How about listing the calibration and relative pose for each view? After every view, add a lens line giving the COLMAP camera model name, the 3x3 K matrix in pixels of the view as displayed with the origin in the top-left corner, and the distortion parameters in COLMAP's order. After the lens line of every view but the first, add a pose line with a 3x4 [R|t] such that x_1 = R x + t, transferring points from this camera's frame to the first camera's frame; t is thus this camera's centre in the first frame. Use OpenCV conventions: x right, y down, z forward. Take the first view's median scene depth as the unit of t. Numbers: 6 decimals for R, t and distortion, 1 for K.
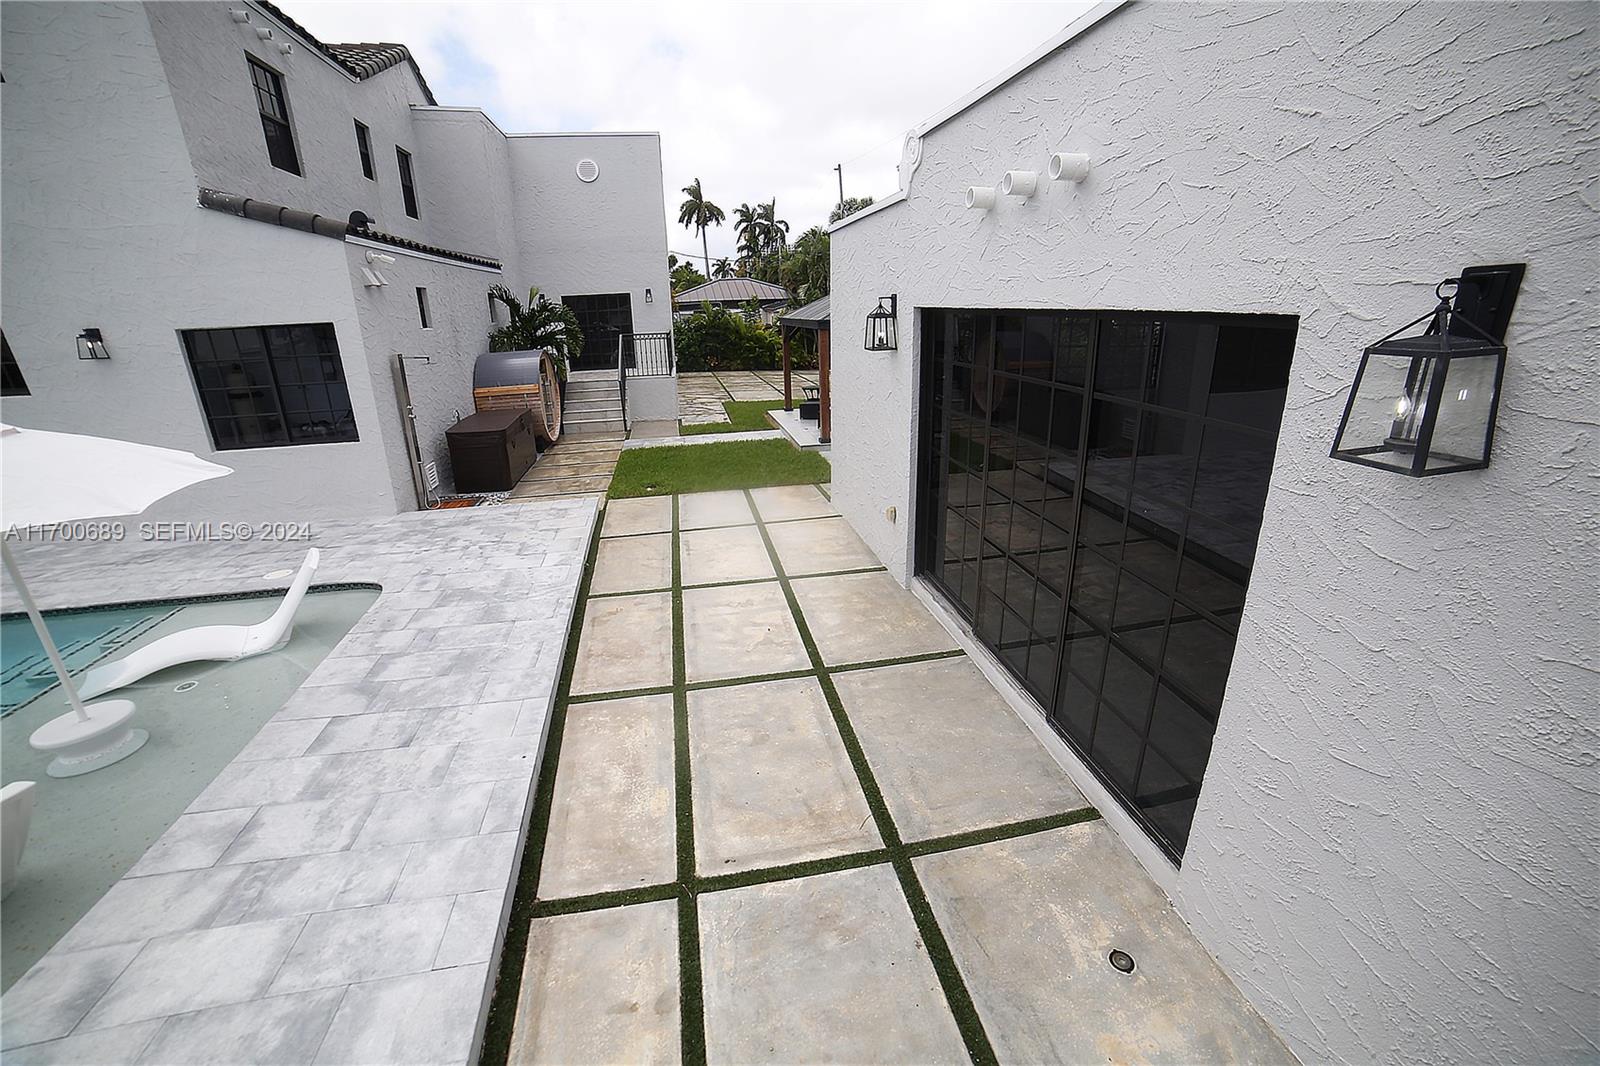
lens RADIAL K [[648.8, 0, 798.0], [0, 648.8, 525.9], [0, 0, 1]] dist [-0.103196, 0.035755]
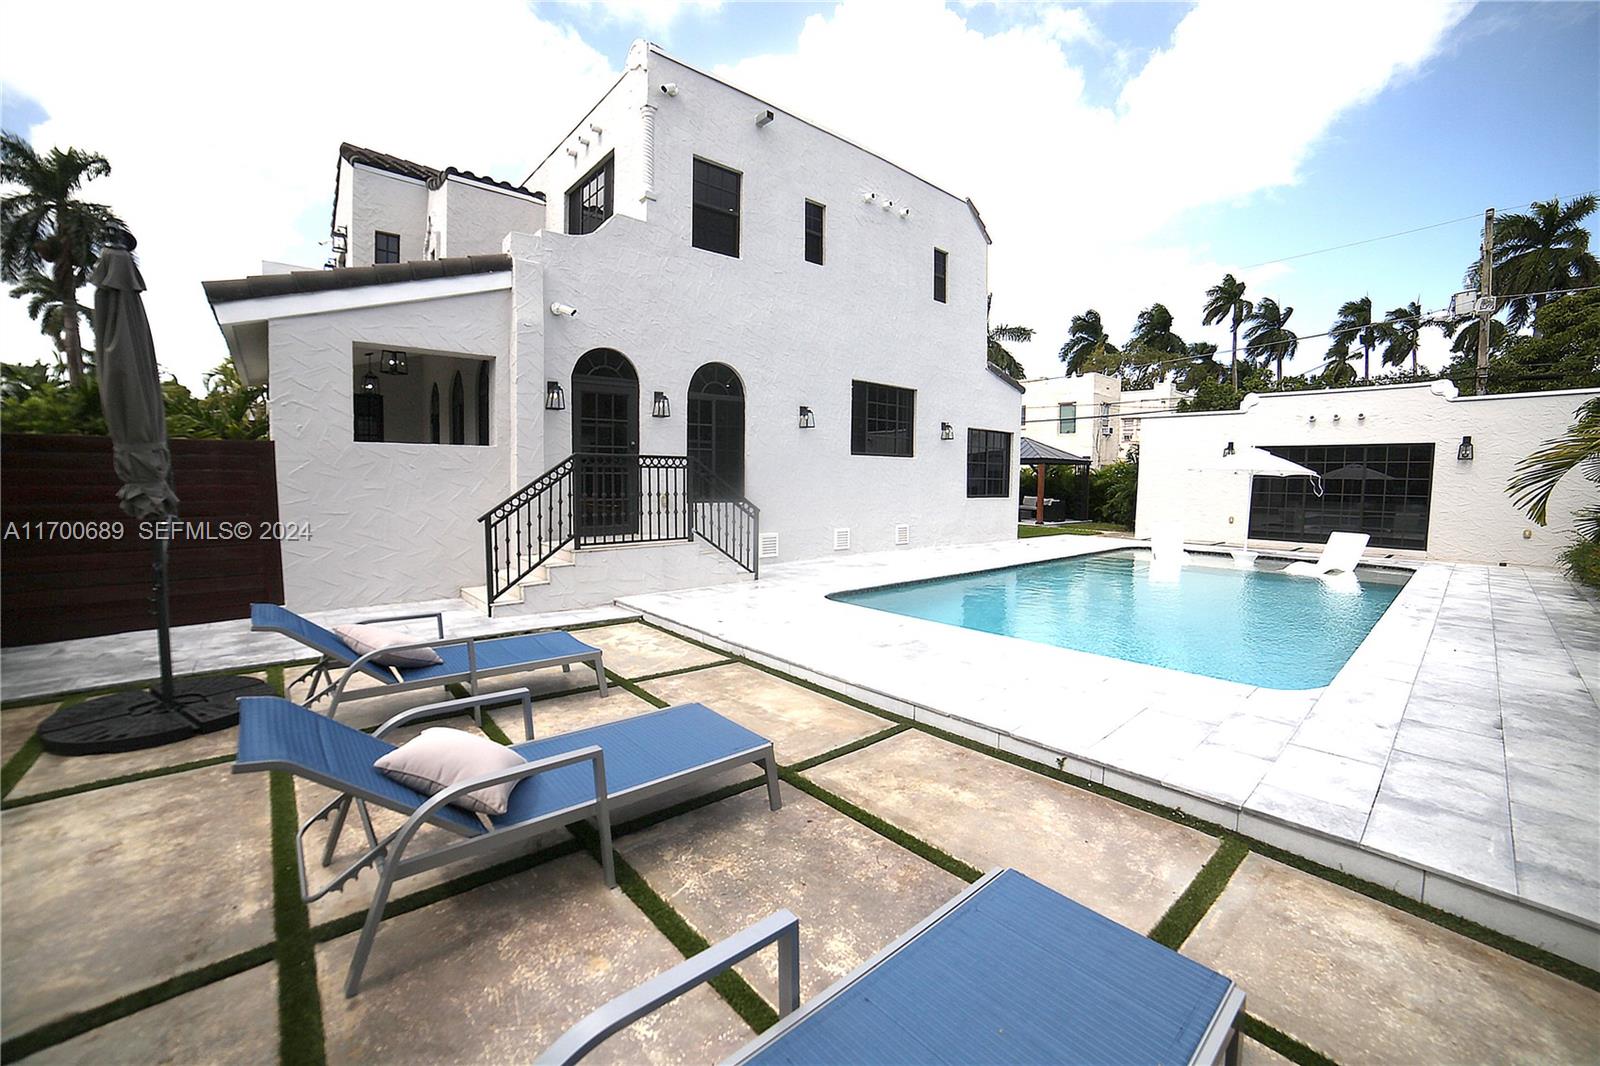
lens RADIAL K [[648.8, 0, 798.0], [0, 648.8, 525.9], [0, 0, 1]] dist [-0.103196, 0.035755]
pose [[0.860995, -0.006014, 0.508577, -2.273550], [0.138130, 0.965113, -0.222435, 0.284828], [-0.489497, 0.261765, 0.831788, -0.235431]]
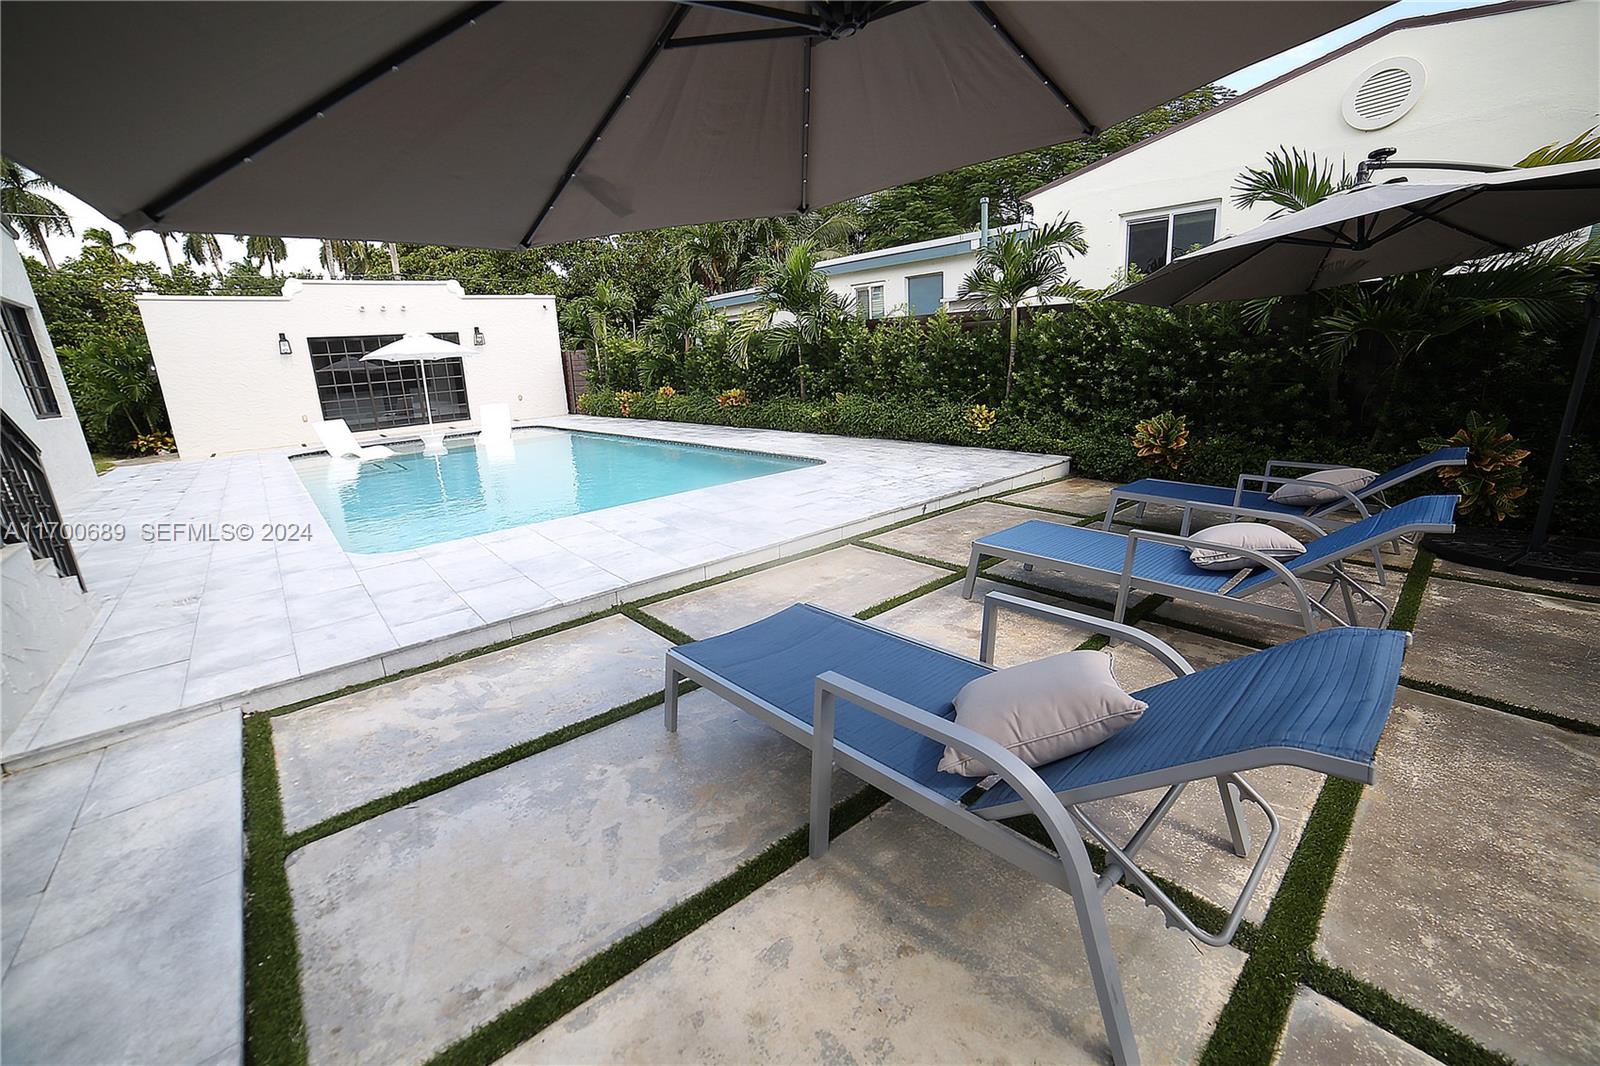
lens RADIAL K [[648.8, 0, 798.0], [0, 648.8, 525.9], [0, 0, 1]] dist [-0.103196, 0.035755]
pose [[-0.515302, -0.173700, 0.839221, -2.428078], [0.333185, 0.861605, 0.382917, 0.066155], [-0.789590, 0.476934, -0.386112, 0.476608]]
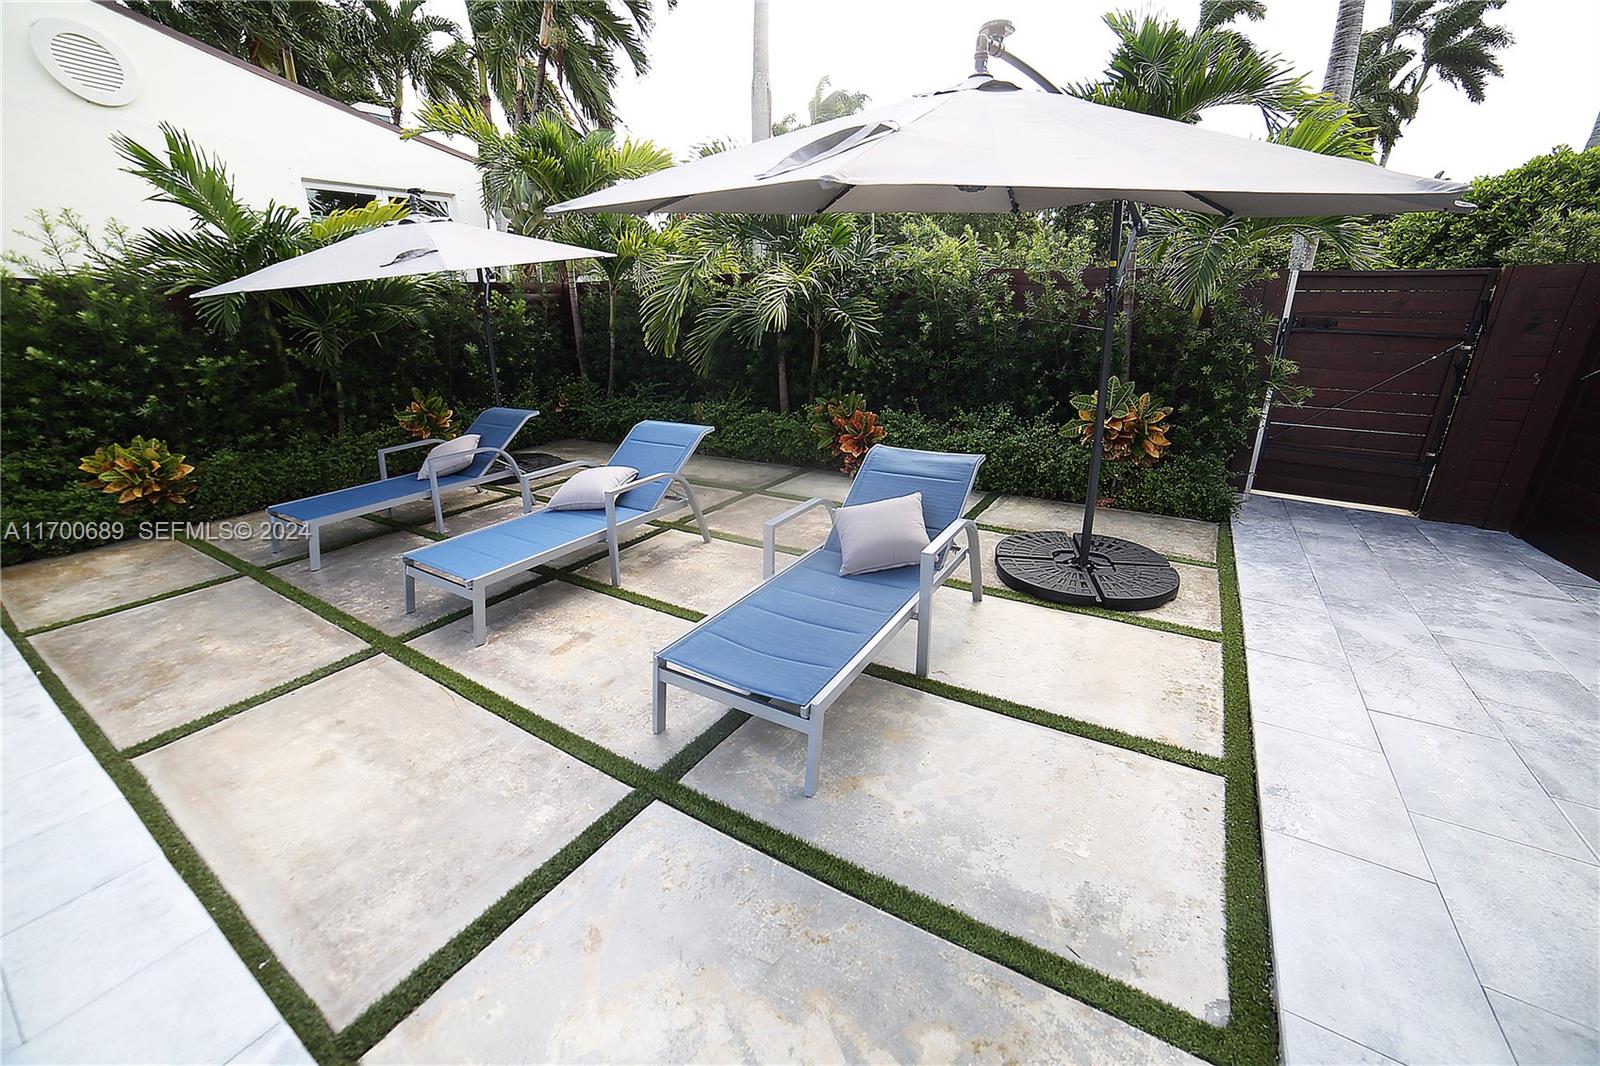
lens RADIAL K [[648.8, 0, 798.0], [0, 648.8, 525.9], [0, 0, 1]] dist [-0.103196, 0.035755]
pose [[-0.675984, 0.266166, -0.687169, -1.984530], [-0.223225, 0.814721, 0.535163, 0.009071], [0.702293, 0.515155, -0.491324, 0.523885]]
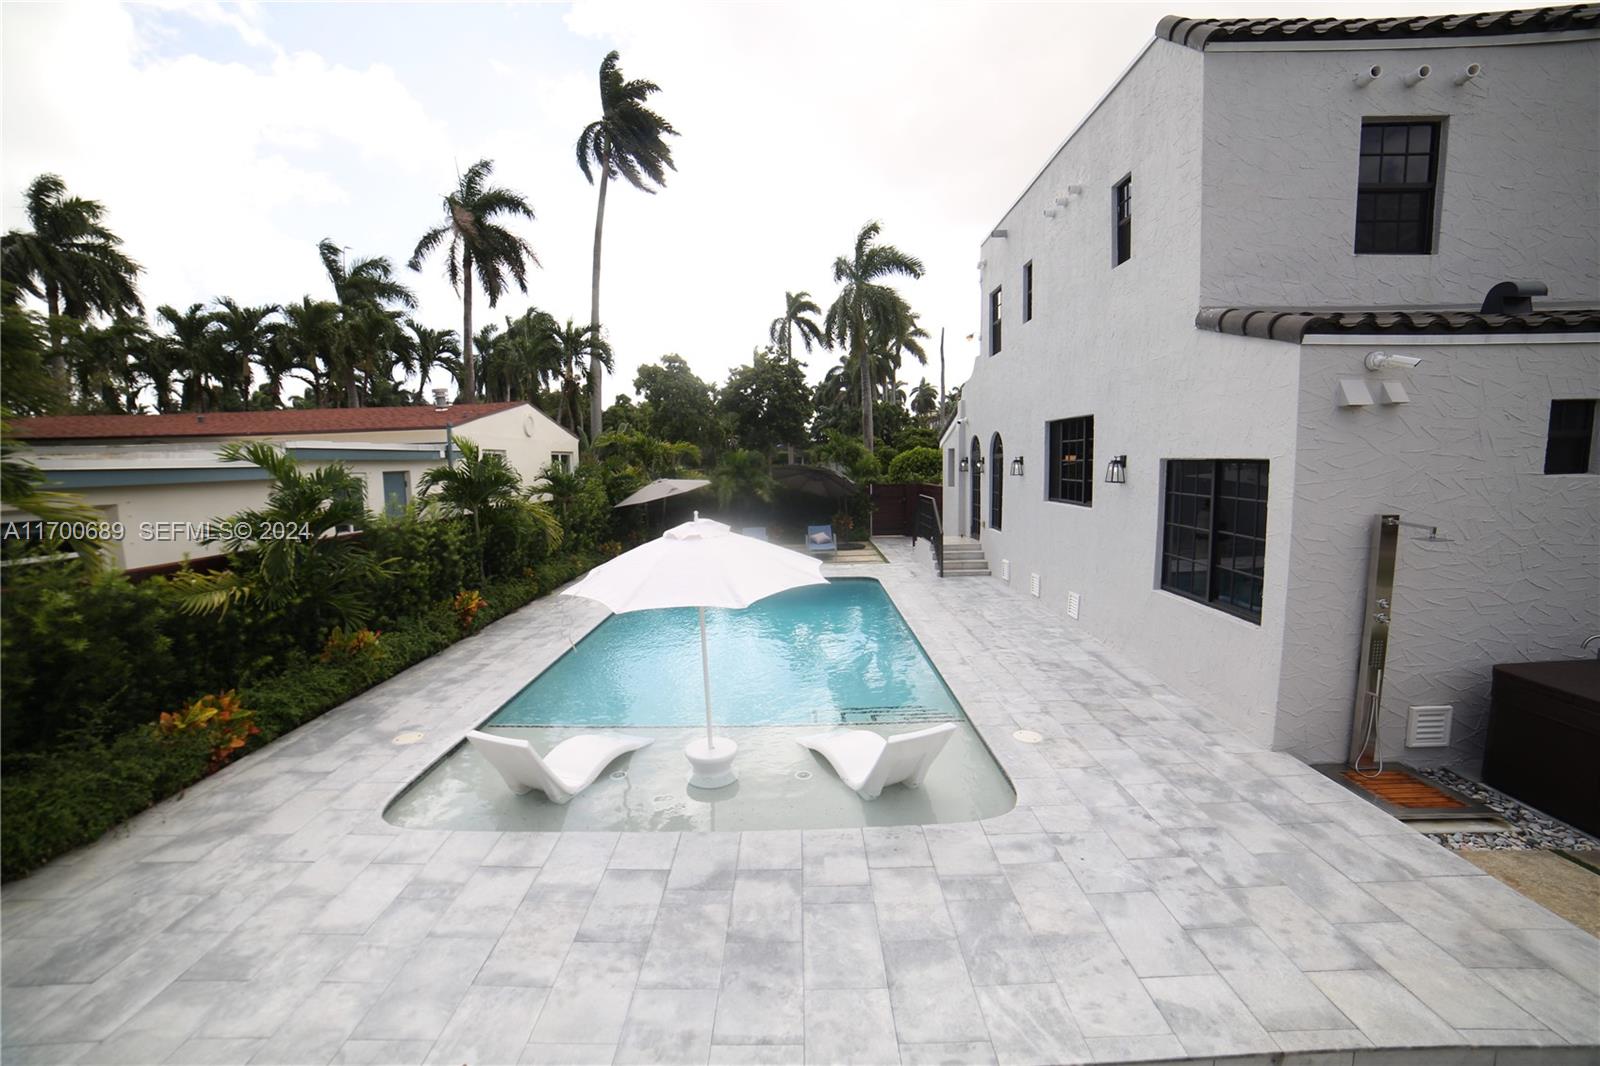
lens RADIAL K [[648.8, 0, 798.0], [0, 648.8, 525.9], [0, 0, 1]] dist [-0.103196, 0.035755]
pose [[-0.194195, 0.126372, -0.972789, 0.042902], [-0.298654, 0.936975, 0.181339, -0.221266], [0.934395, 0.325743, -0.144214, 0.604691]]
